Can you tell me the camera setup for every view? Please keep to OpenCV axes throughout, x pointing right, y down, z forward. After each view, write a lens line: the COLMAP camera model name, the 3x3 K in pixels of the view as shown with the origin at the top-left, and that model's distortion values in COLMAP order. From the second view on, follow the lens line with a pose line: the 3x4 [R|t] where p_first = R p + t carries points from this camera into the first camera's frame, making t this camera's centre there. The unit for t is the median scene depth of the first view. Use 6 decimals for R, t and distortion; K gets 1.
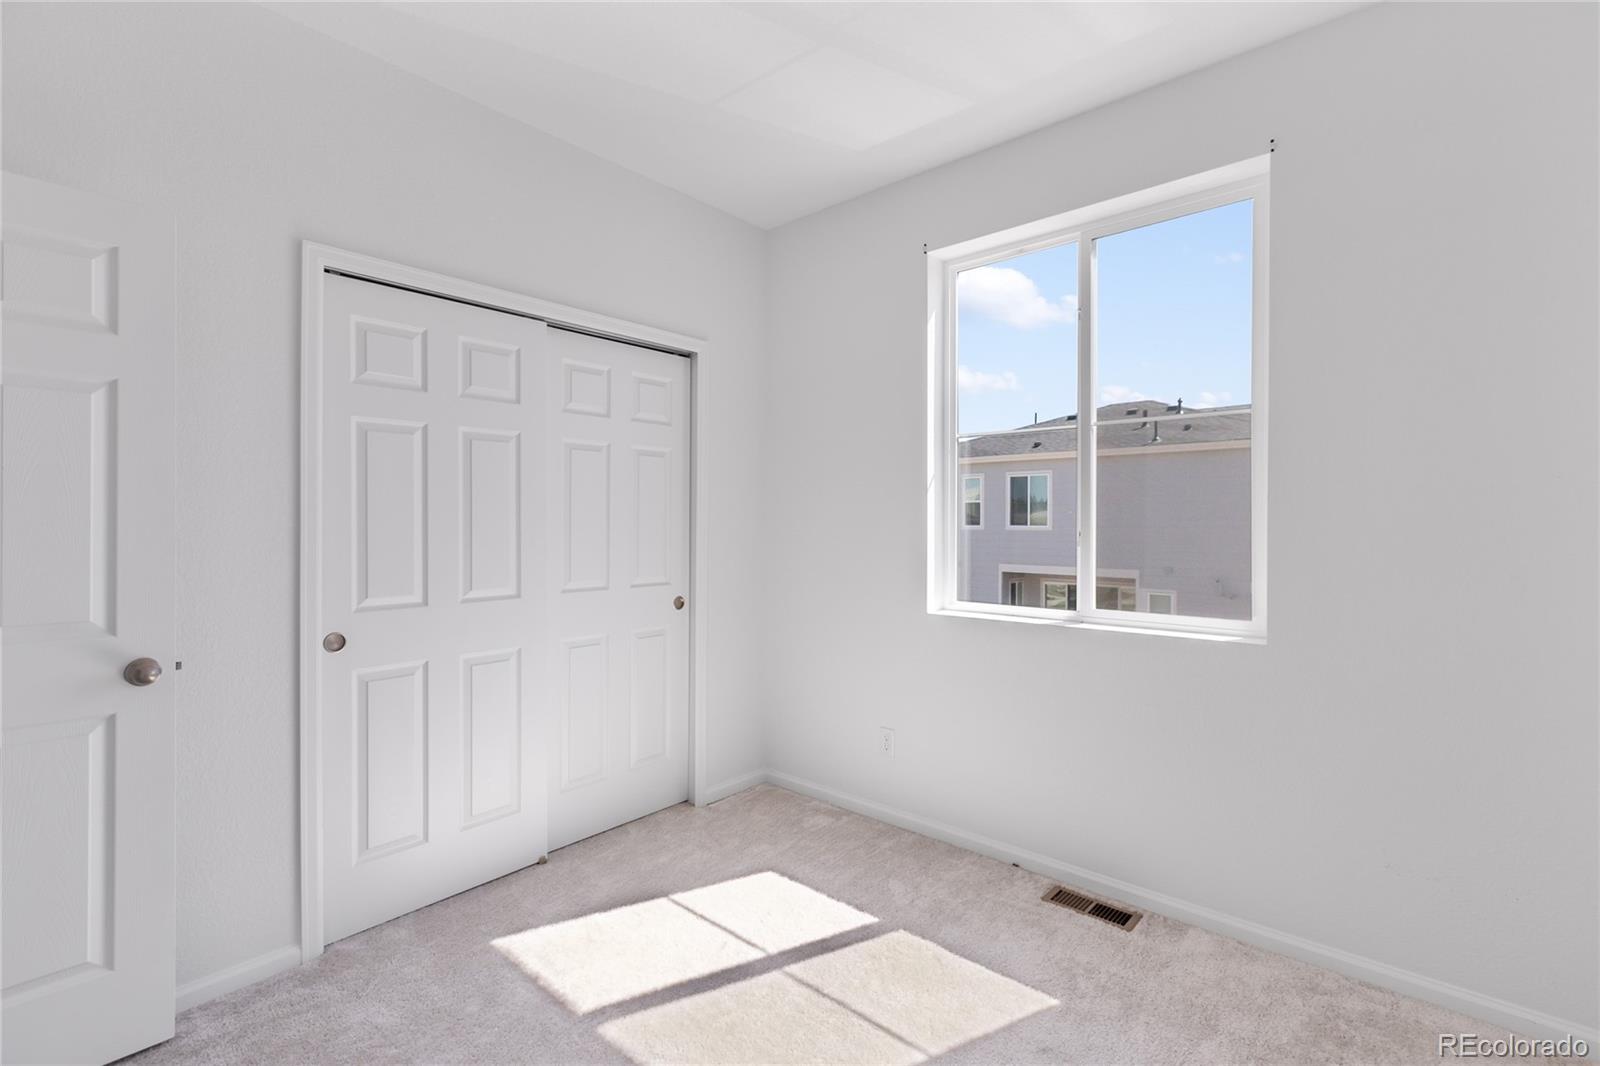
lens RADIAL K [[723.6, 0, 803.7], [0, 723.6, 528.7], [0, 0, 1]] dist [0.004593, -0.002193]
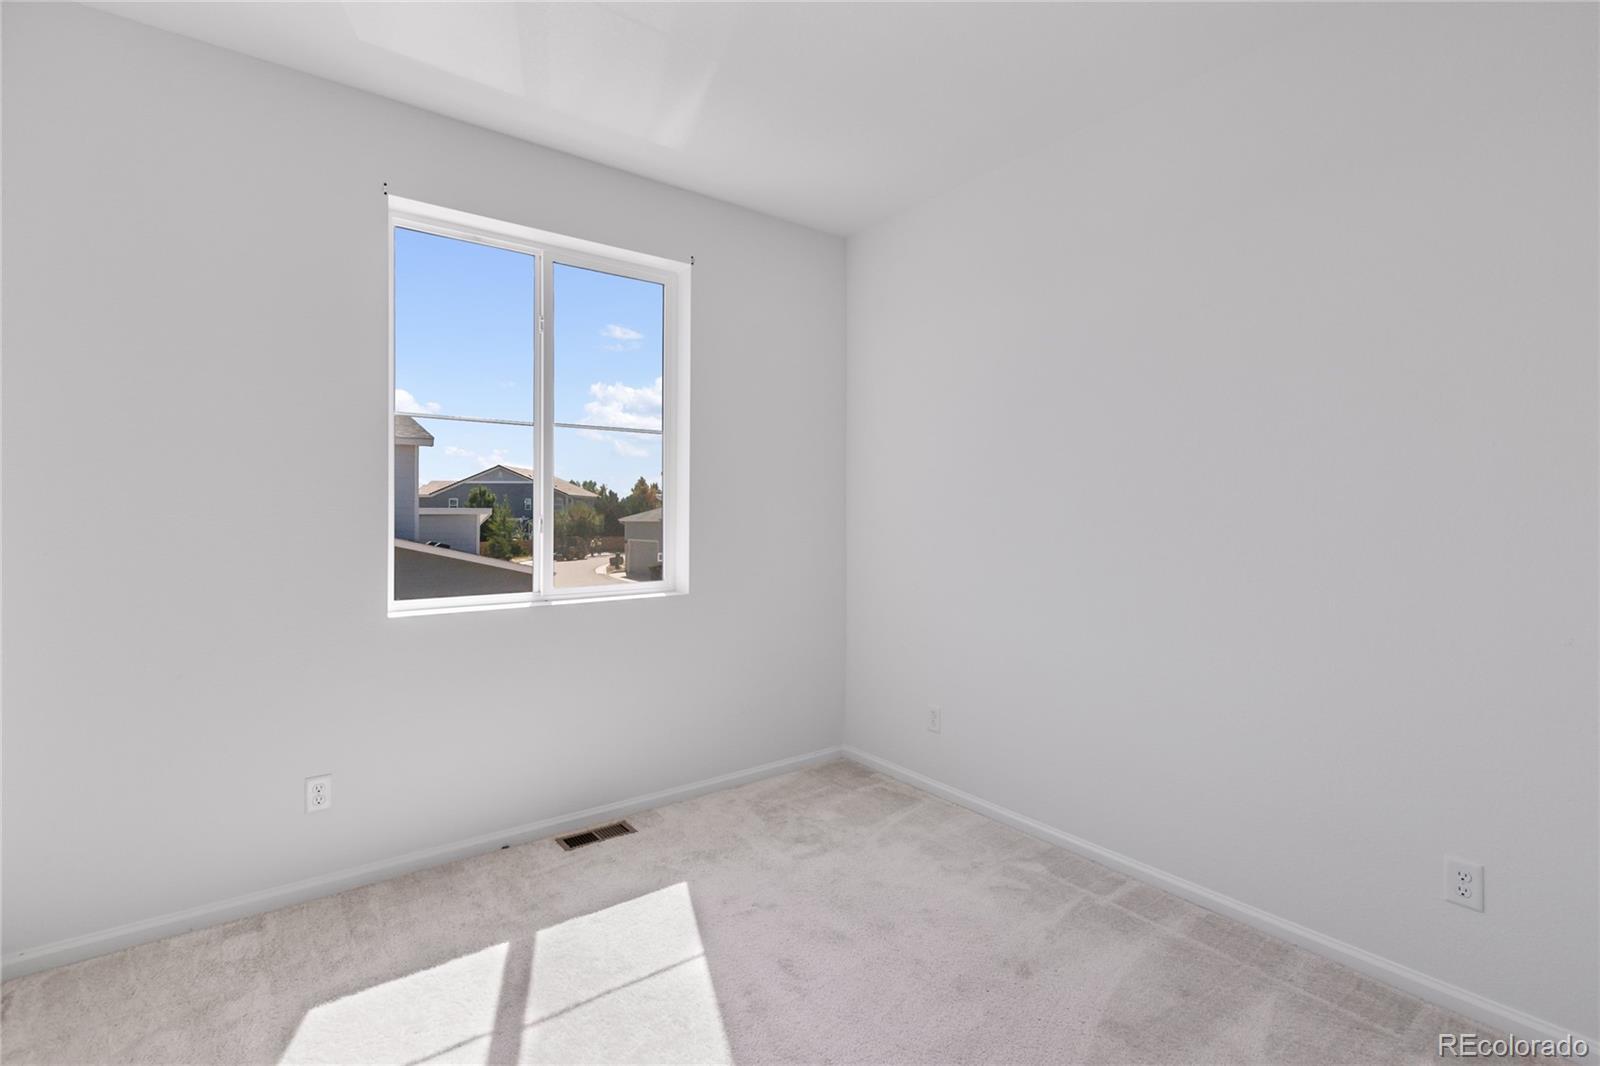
lens RADIAL K [[723.6, 0, 803.7], [0, 723.6, 515.5], [0, 0, 1]] dist [0.004593, -0.002193]
pose [[0.201071, -0.004187, 0.979568, -0.711983], [0.010404, 0.999944, 0.002139, -0.000338], [-0.979522, 0.009761, 0.201103, 0.434511]]
